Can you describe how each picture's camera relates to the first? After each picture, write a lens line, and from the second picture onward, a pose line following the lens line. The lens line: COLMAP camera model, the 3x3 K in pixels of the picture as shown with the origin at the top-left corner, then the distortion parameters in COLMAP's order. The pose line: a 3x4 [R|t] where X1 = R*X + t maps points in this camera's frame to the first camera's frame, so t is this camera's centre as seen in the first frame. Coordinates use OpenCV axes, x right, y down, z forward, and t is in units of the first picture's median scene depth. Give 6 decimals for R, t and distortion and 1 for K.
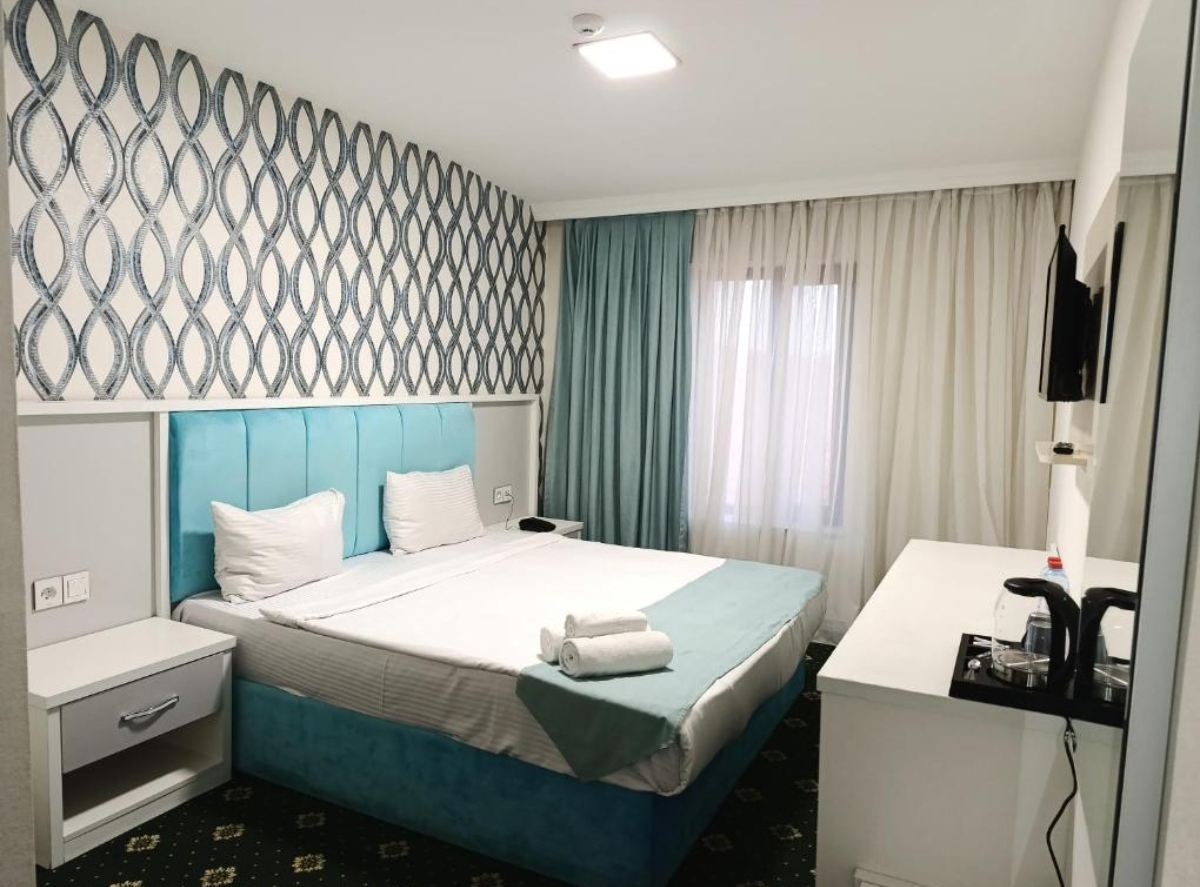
lens RADIAL K [[815.0, 0, 605.0], [0, 815.0, 448.5], [0, 0, 1]] dist [0.032286, -0.021342]
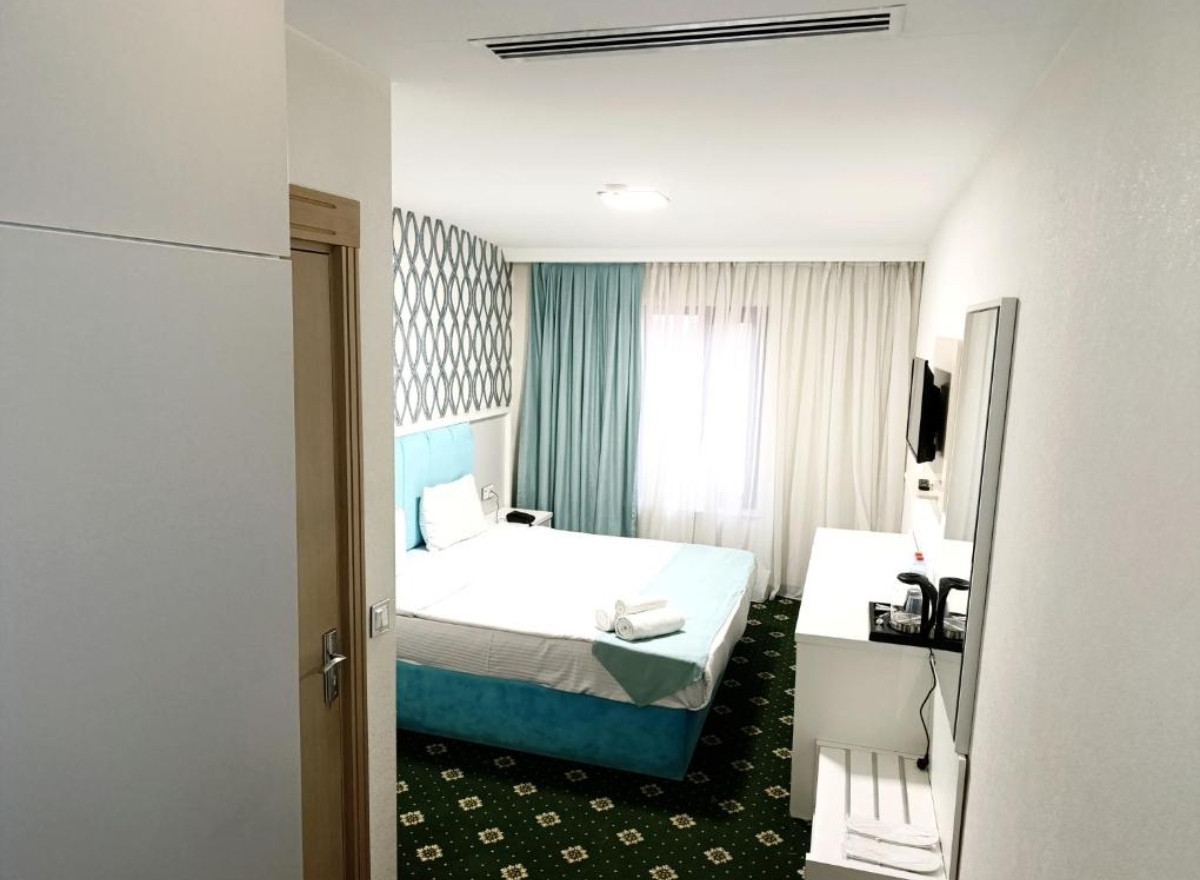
lens RADIAL K [[815.0, 0, 605.0], [0, 815.0, 443.0], [0, 0, 1]] dist [0.032286, -0.021342]
pose [[0.985918, -0.021559, 0.165833, -0.194705], [0.012427, 0.998359, 0.055906, -0.105325], [-0.166767, -0.053058, 0.984568, -0.286950]]
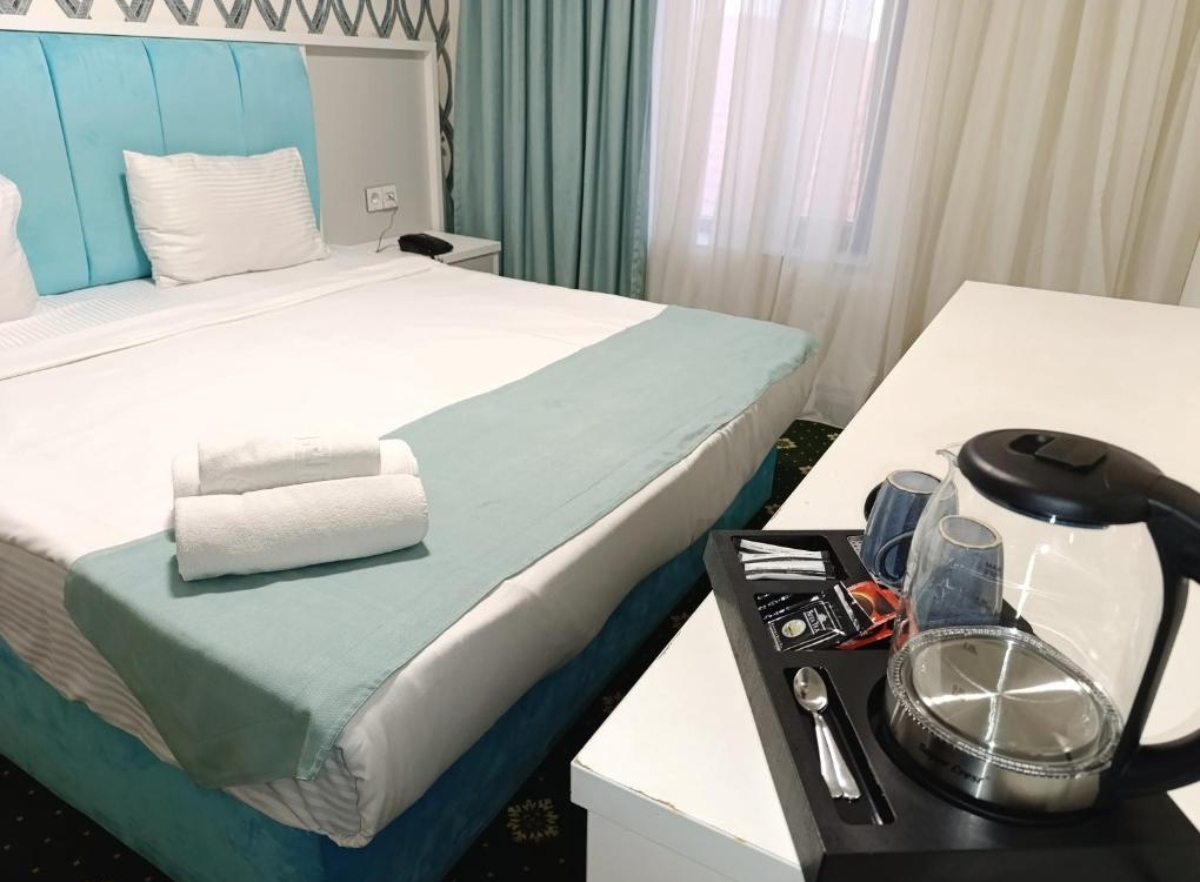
lens RADIAL K [[815.0, 0, 601.3], [0, 815.0, 446.5], [0, 0, 1]] dist [0.032286, -0.021342]
pose [[0.998116, 0.031968, -0.052363, 0.133677], [-0.012817, 0.943331, 0.331607, 0.028146], [0.059996, -0.330311, 0.941963, 0.353258]]
